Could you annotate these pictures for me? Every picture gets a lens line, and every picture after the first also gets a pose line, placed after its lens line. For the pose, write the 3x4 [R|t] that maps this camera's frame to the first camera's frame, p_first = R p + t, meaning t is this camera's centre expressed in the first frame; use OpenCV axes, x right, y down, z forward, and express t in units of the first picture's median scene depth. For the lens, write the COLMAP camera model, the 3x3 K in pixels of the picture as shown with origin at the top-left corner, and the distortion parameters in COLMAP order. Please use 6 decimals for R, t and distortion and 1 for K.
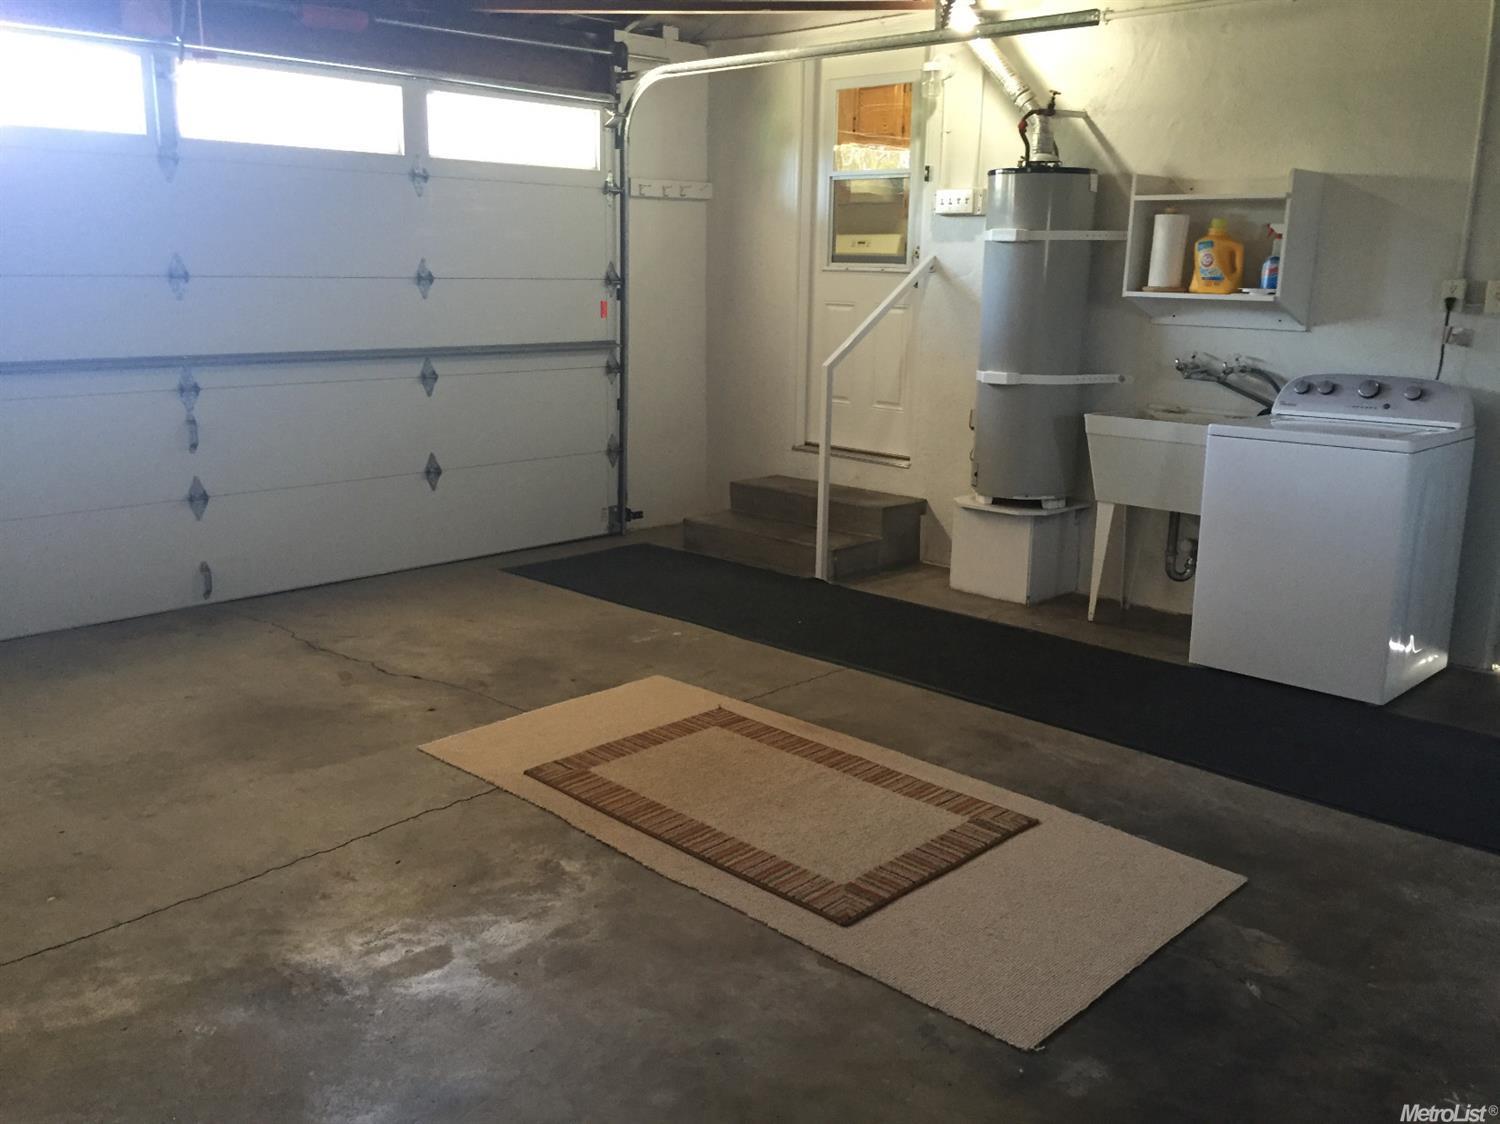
lens RADIAL K [[1285.5, 0, 750.0], [0, 1285.5, 555.9], [0, 0, 1]] dist [0.078810, -0.098563]
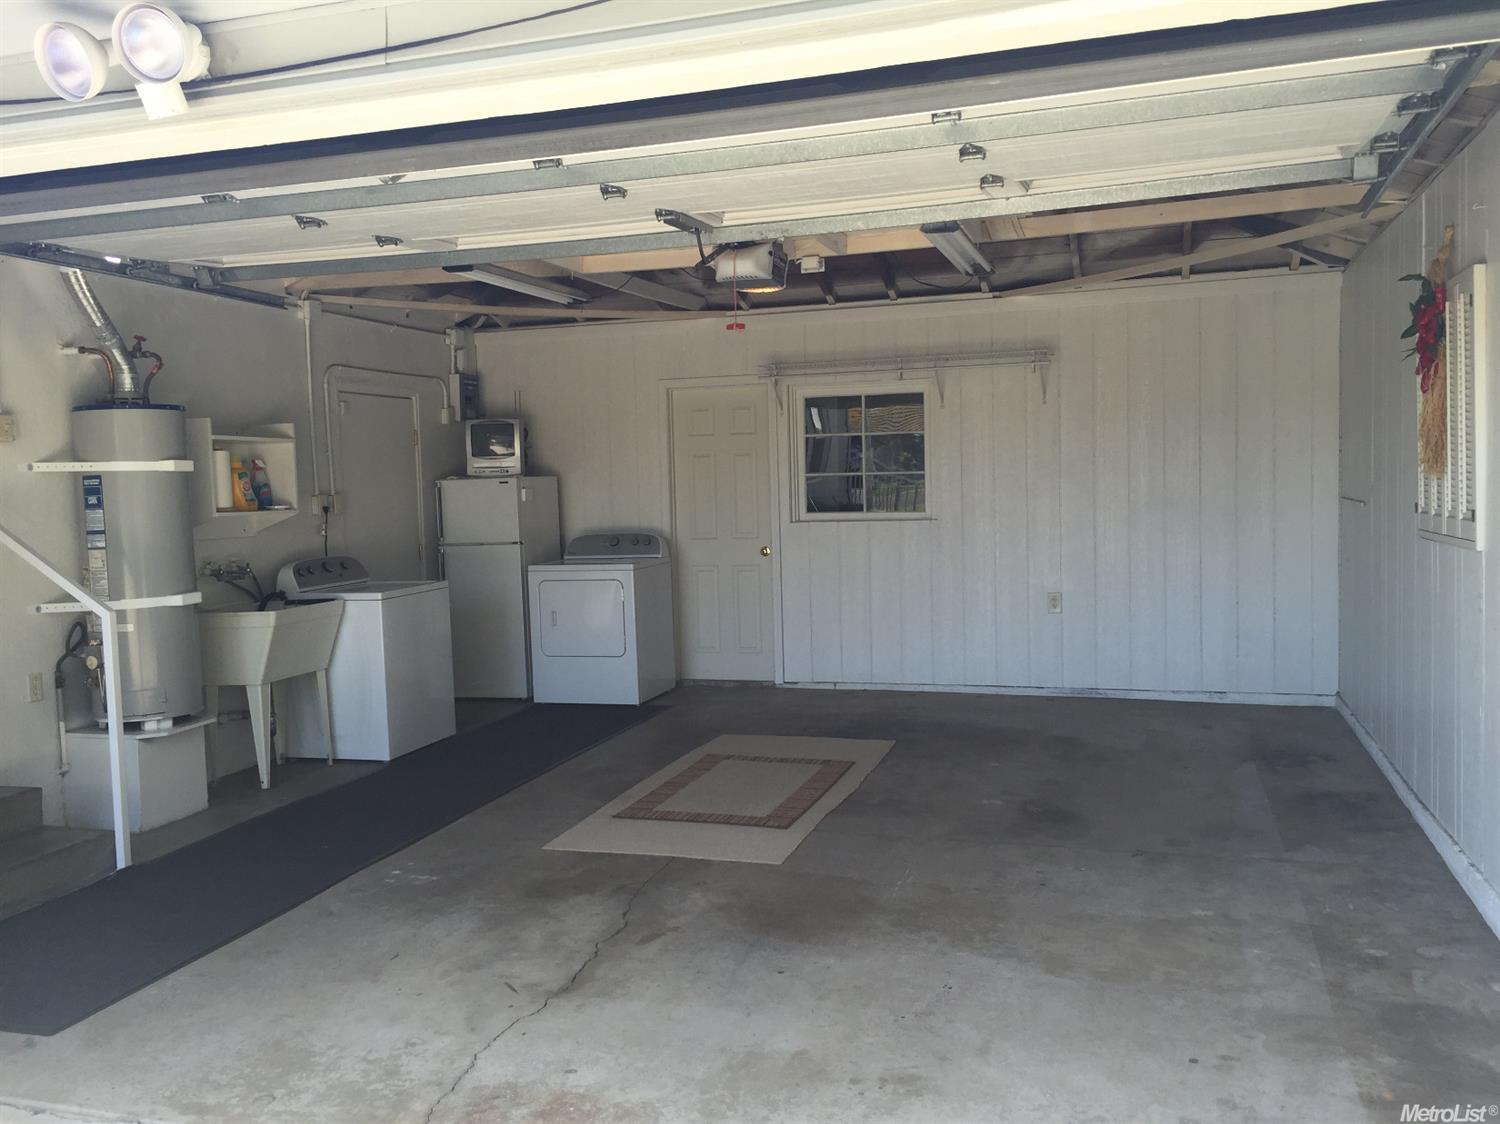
lens RADIAL K [[1285.5, 0, 748.8], [0, 1285.5, 562.1], [0, 0, 1]] dist [0.078810, -0.098563]
pose [[-0.456314, -0.061101, 0.887718, -1.146977], [0.218224, 0.959488, 0.178215, -0.309194], [-0.862644, 0.275043, -0.424495, 1.273172]]
